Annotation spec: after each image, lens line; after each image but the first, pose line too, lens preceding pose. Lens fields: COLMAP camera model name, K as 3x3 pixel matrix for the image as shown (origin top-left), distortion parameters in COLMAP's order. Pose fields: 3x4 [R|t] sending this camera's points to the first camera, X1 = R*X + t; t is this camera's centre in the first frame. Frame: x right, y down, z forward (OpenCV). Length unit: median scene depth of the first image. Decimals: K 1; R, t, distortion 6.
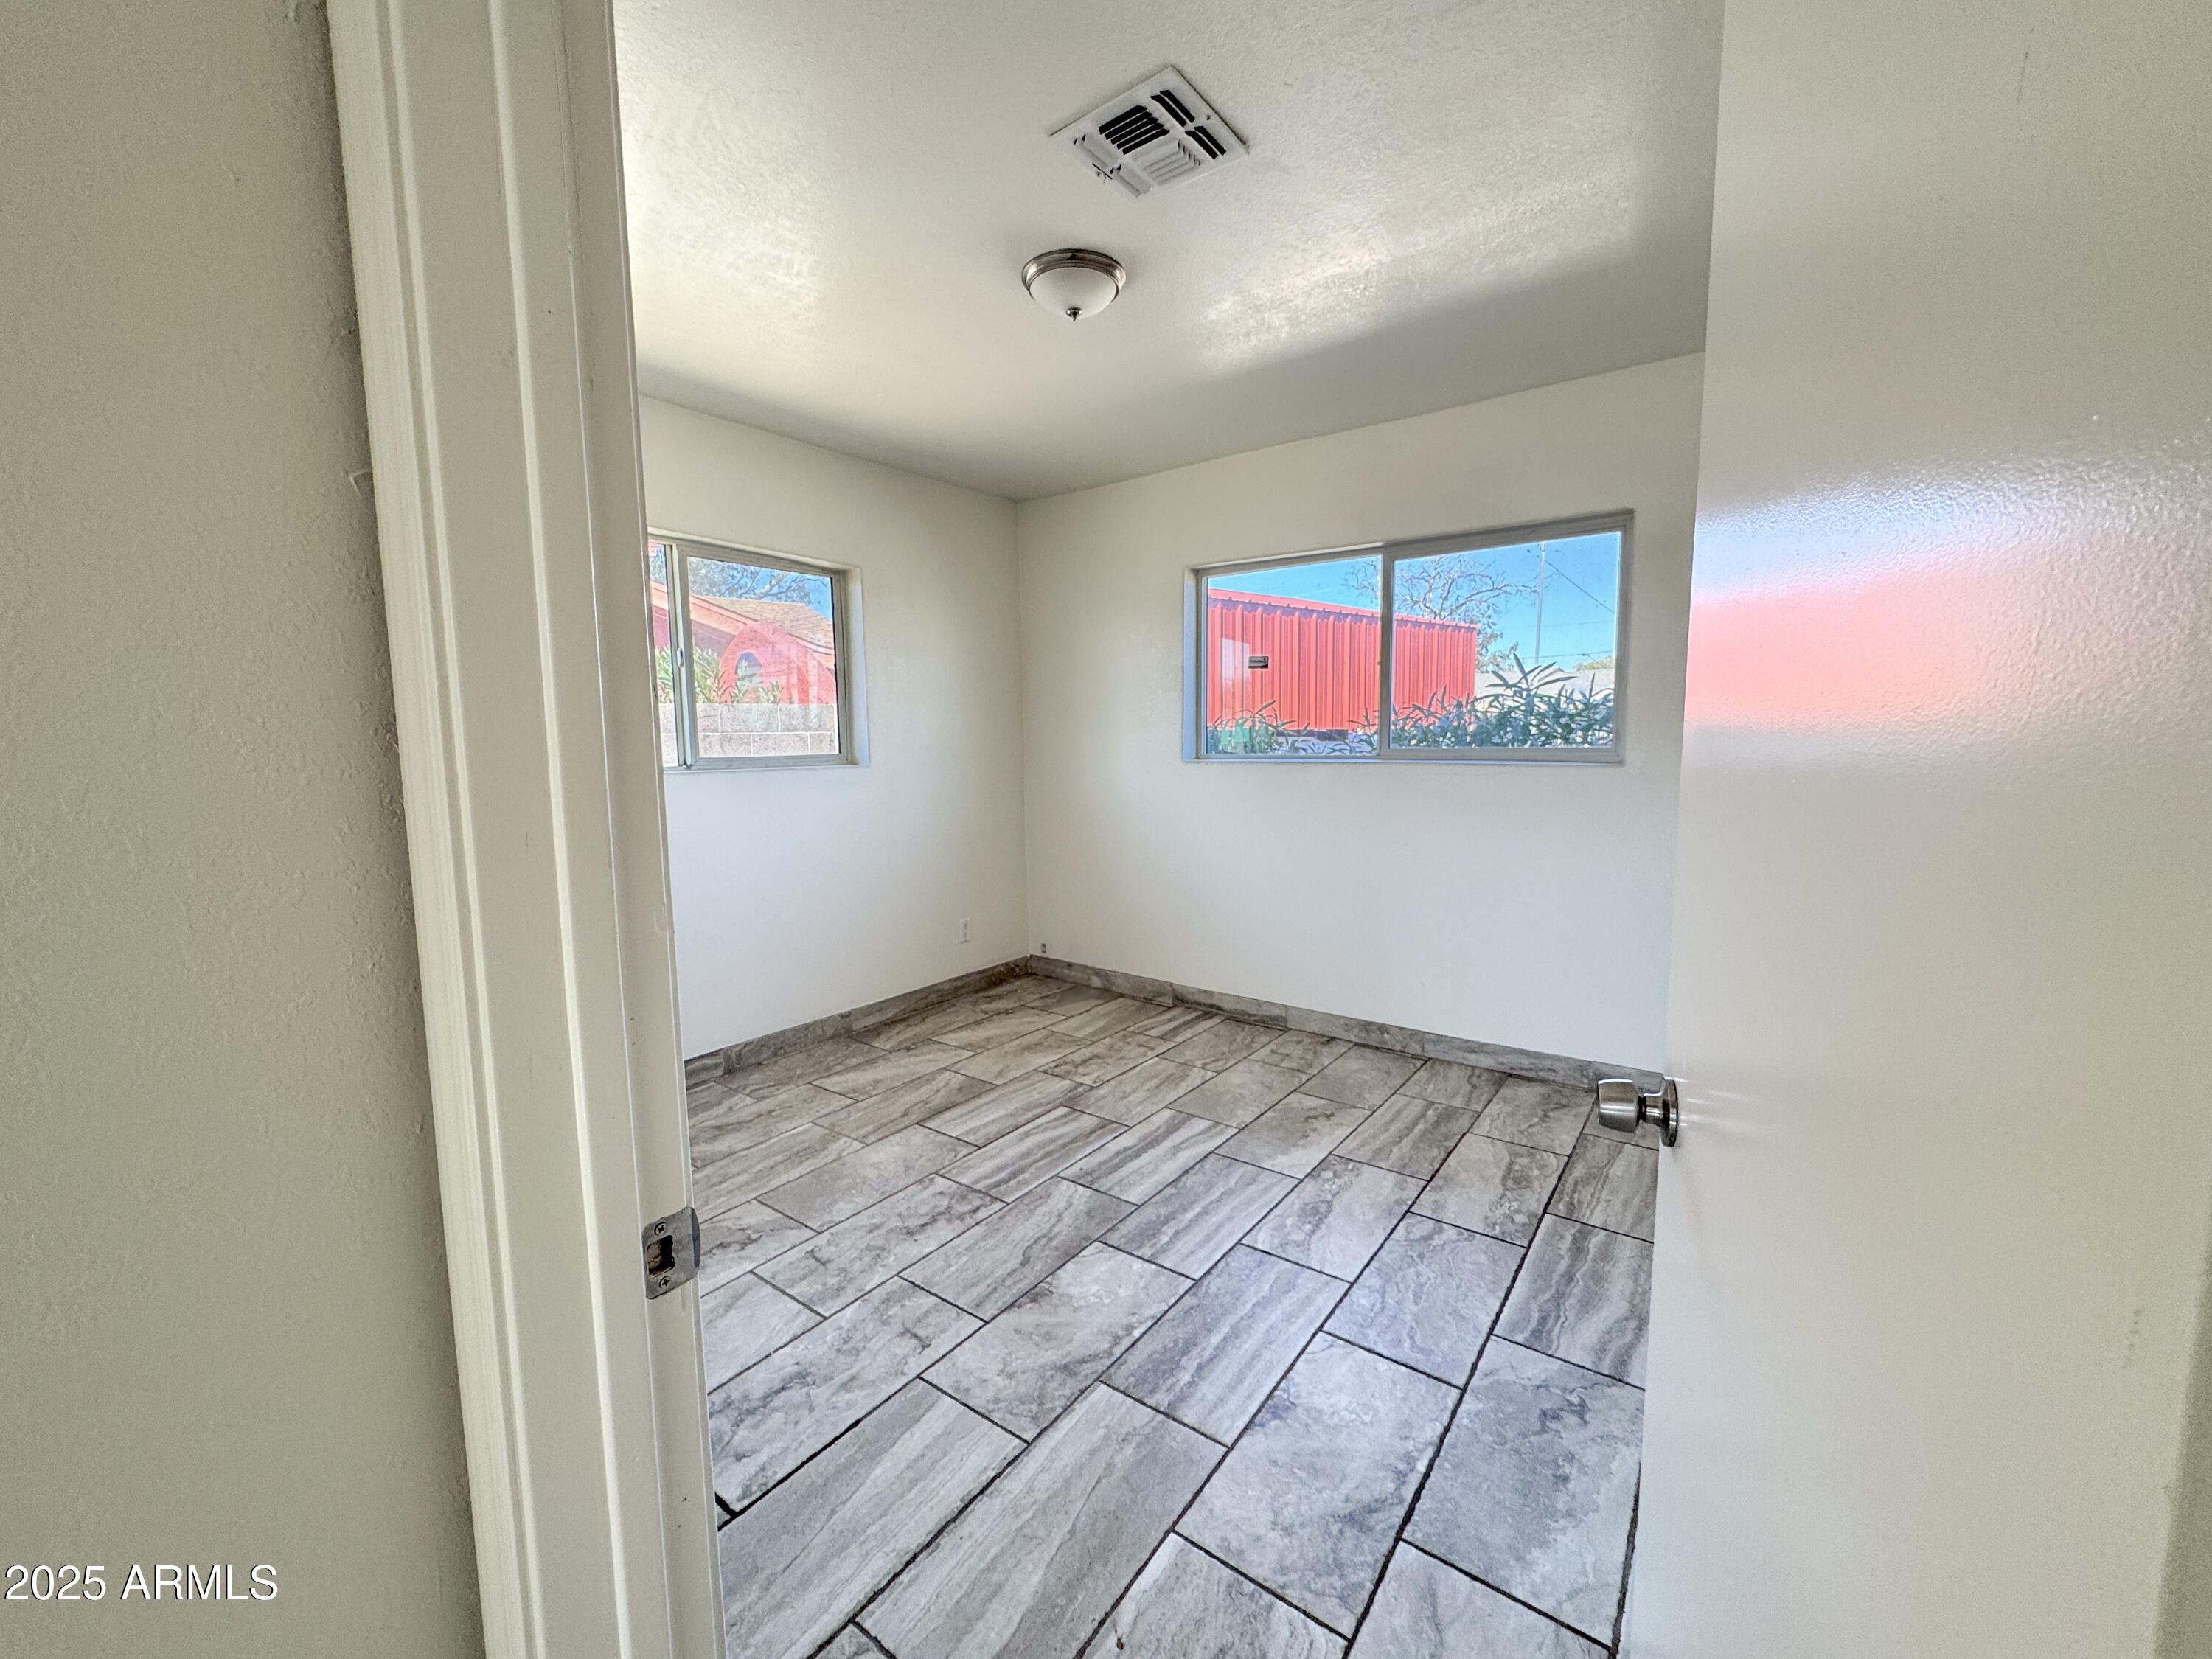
lens RADIAL K [[878.0, 0, 1106.0], [0, 878.0, 829.5], [0, 0, 1]] dist [0.000367, 0.000265]
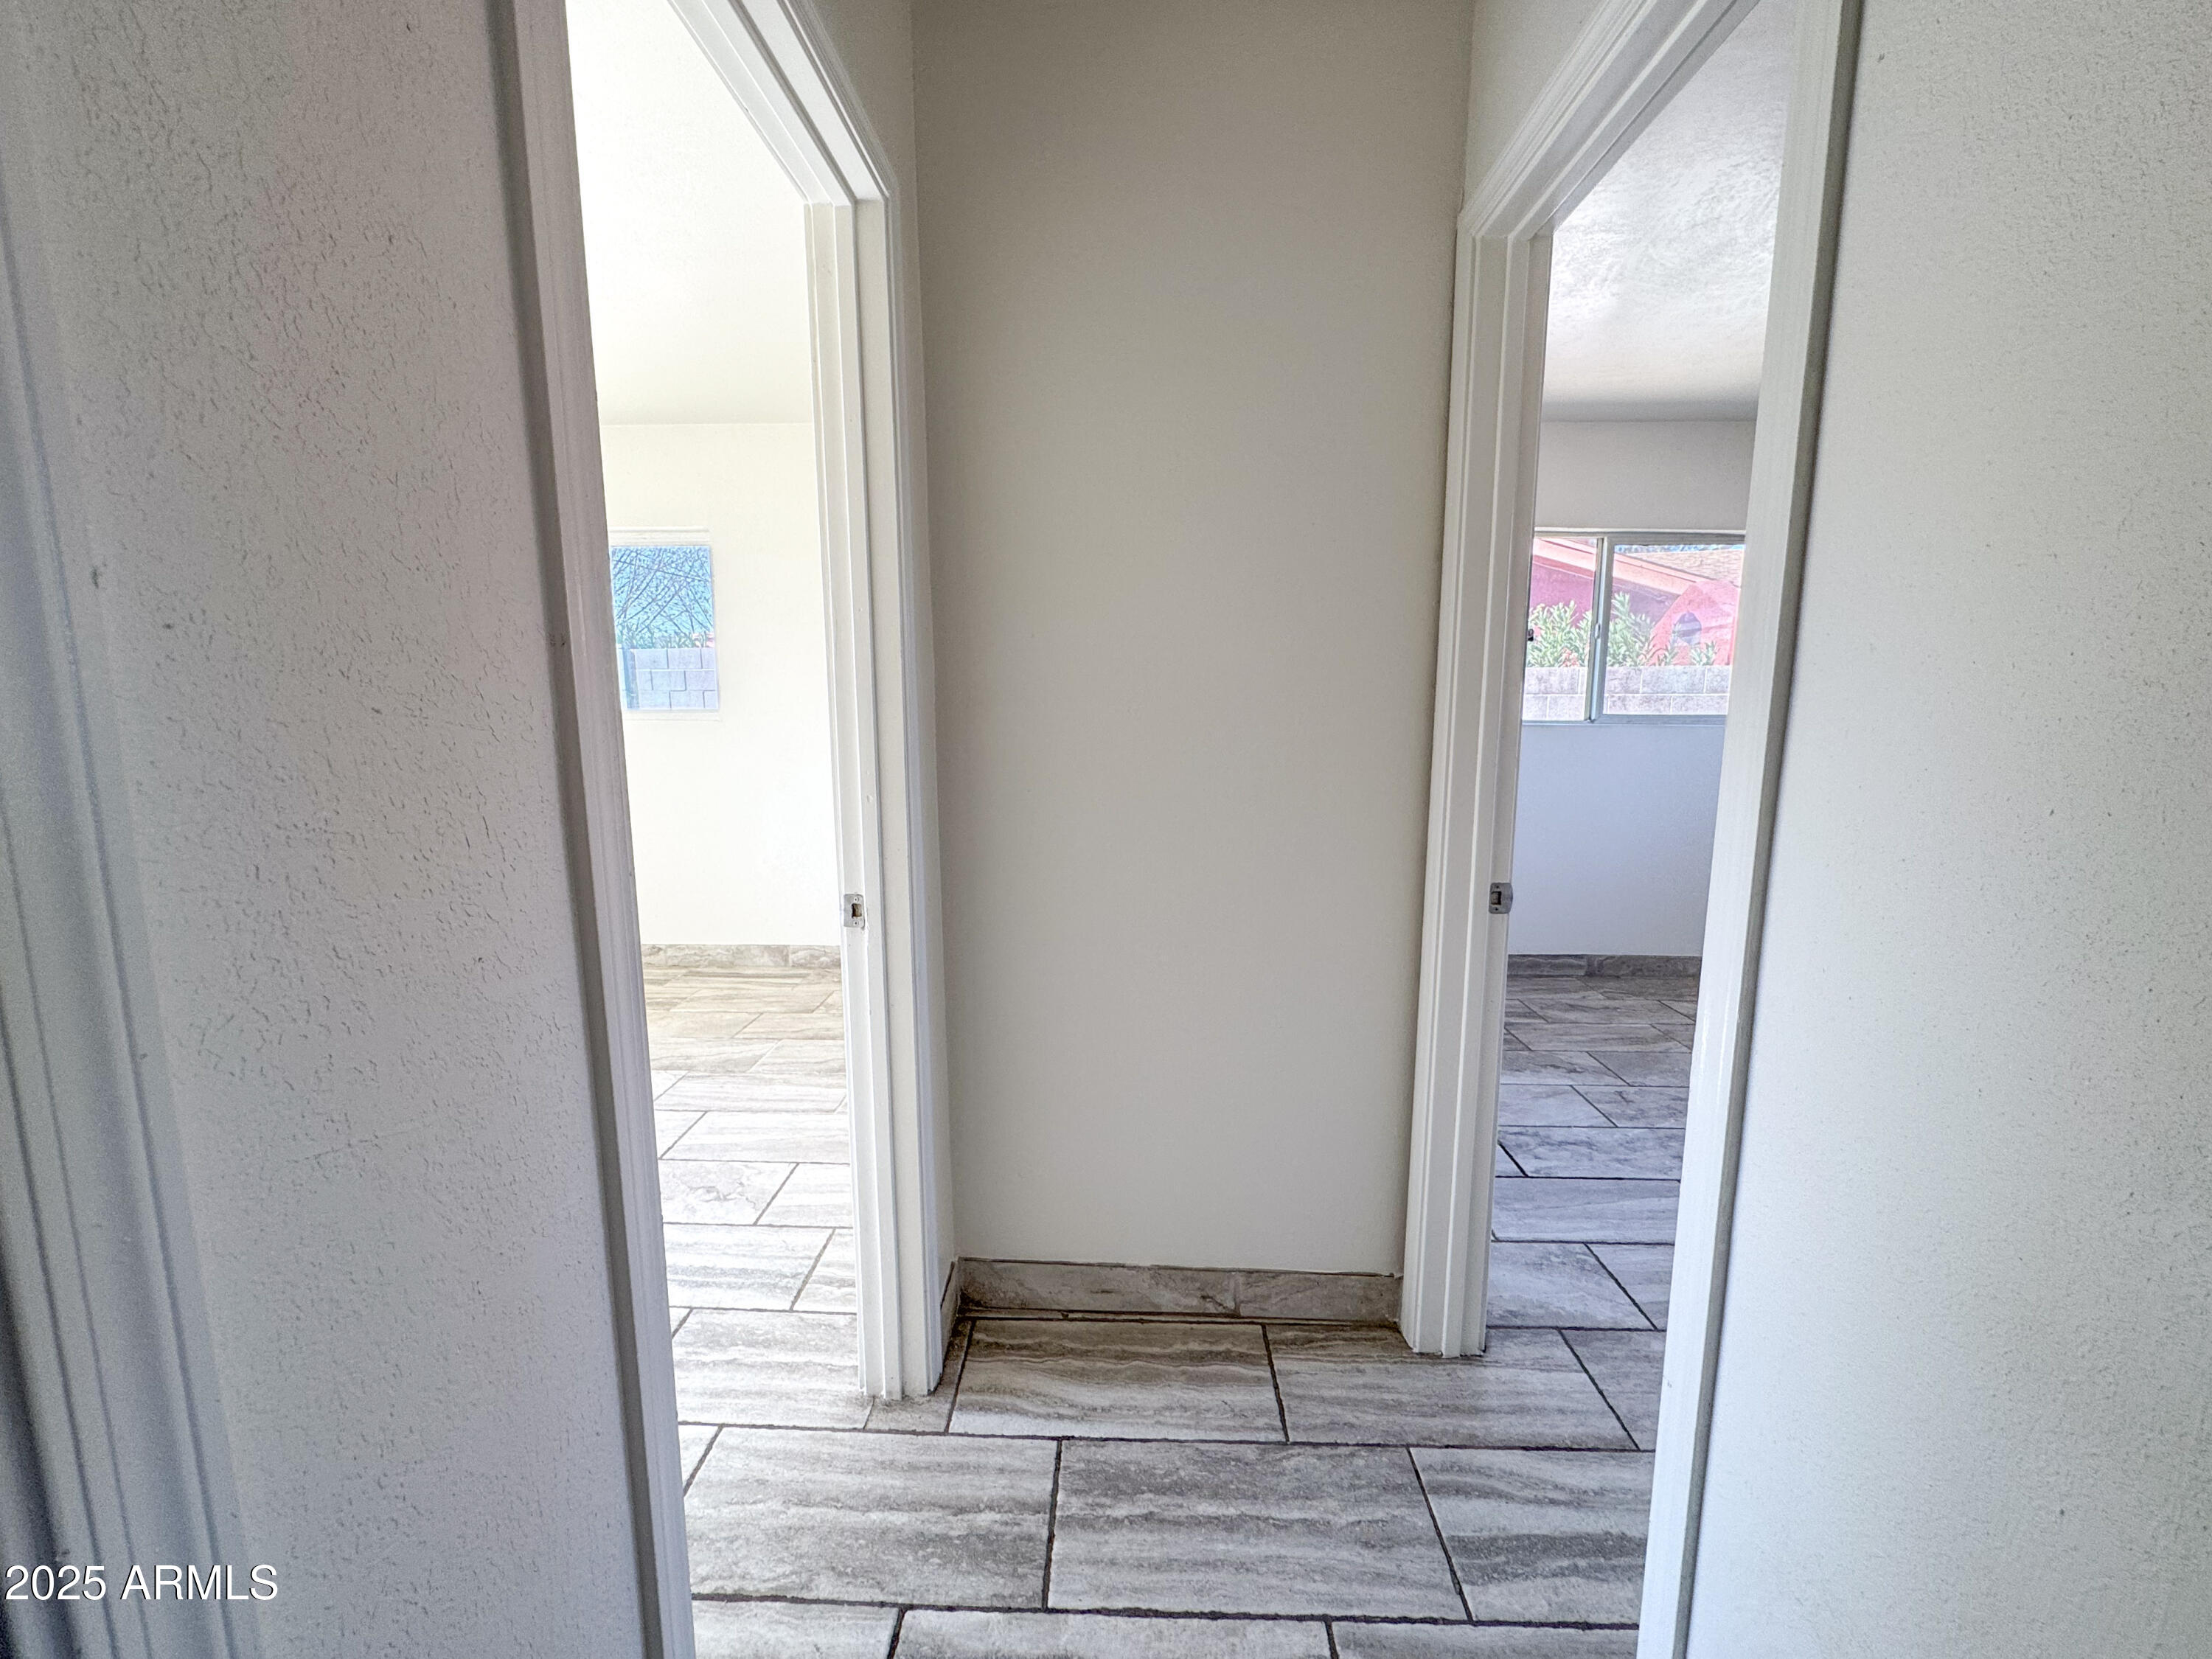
lens RADIAL K [[893.4, 0, 1103.8], [0, 893.4, 828.0], [0, 0, 1]] dist [-0.003101, 0.000117]
pose [[0.563597, 0.128779, -0.815950, 0.190189], [-0.097582, 0.991236, 0.089041, 0.035515], [0.820266, 0.029439, 0.571224, -0.286931]]
